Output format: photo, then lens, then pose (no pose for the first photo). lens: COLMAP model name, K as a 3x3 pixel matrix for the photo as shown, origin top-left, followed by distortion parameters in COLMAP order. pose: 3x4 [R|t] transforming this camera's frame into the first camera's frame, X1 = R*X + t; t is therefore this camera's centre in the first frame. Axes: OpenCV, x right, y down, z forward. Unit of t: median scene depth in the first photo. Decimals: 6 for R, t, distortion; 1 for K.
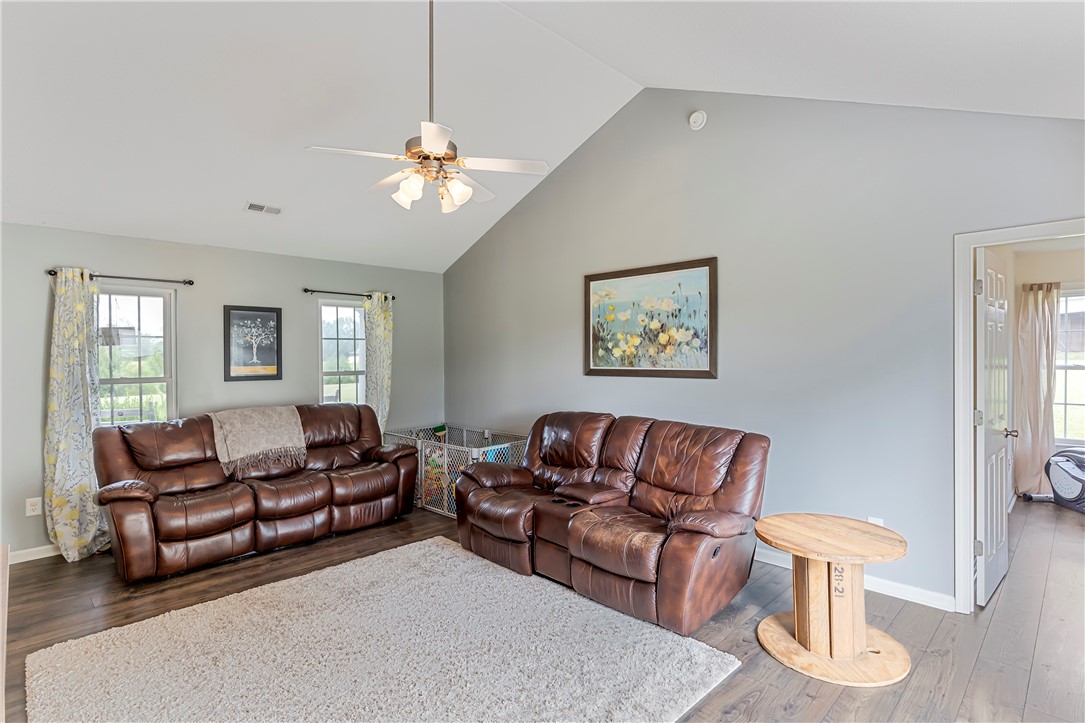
lens RADIAL K [[538.9, 0, 543.8], [0, 538.9, 366.3], [0, 0, 1]] dist [-0.002778, -0.000723]
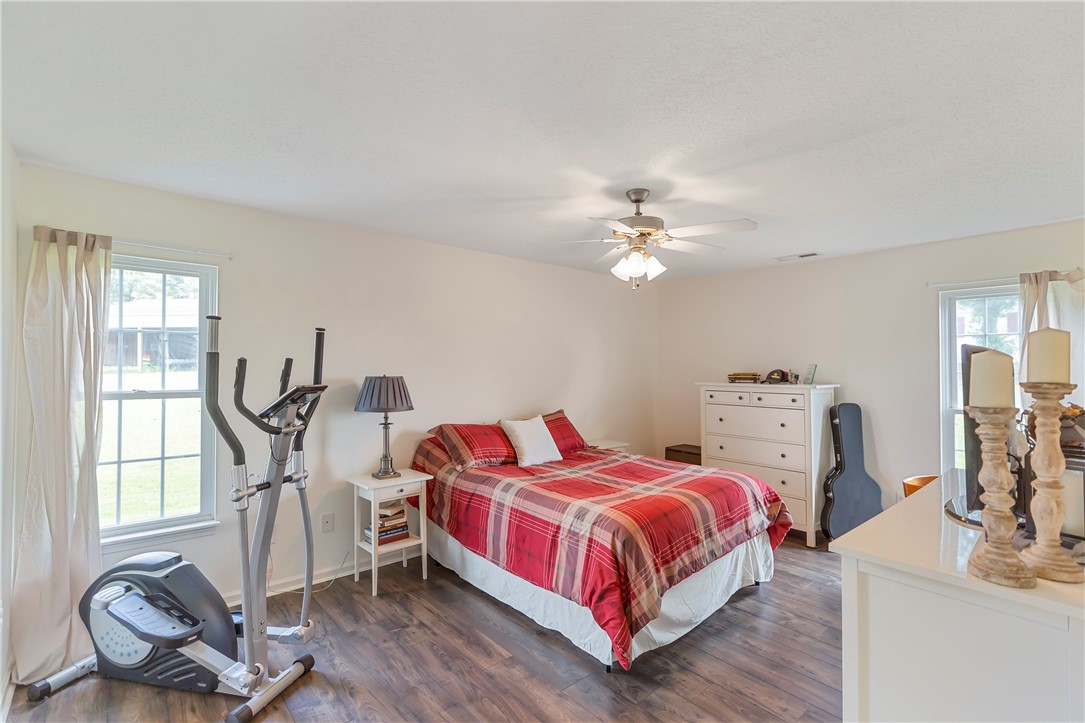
lens RADIAL K [[487.0, 0, 547.1], [0, 487.0, 363.3], [0, 0, 1]] dist [0.007815, 0.000150]
pose [[0.058439, 0.016135, 0.998161, 0.308688], [0.011760, 0.999789, -0.016850, -0.010652], [-0.998222, 0.012723, 0.058237, 0.332237]]
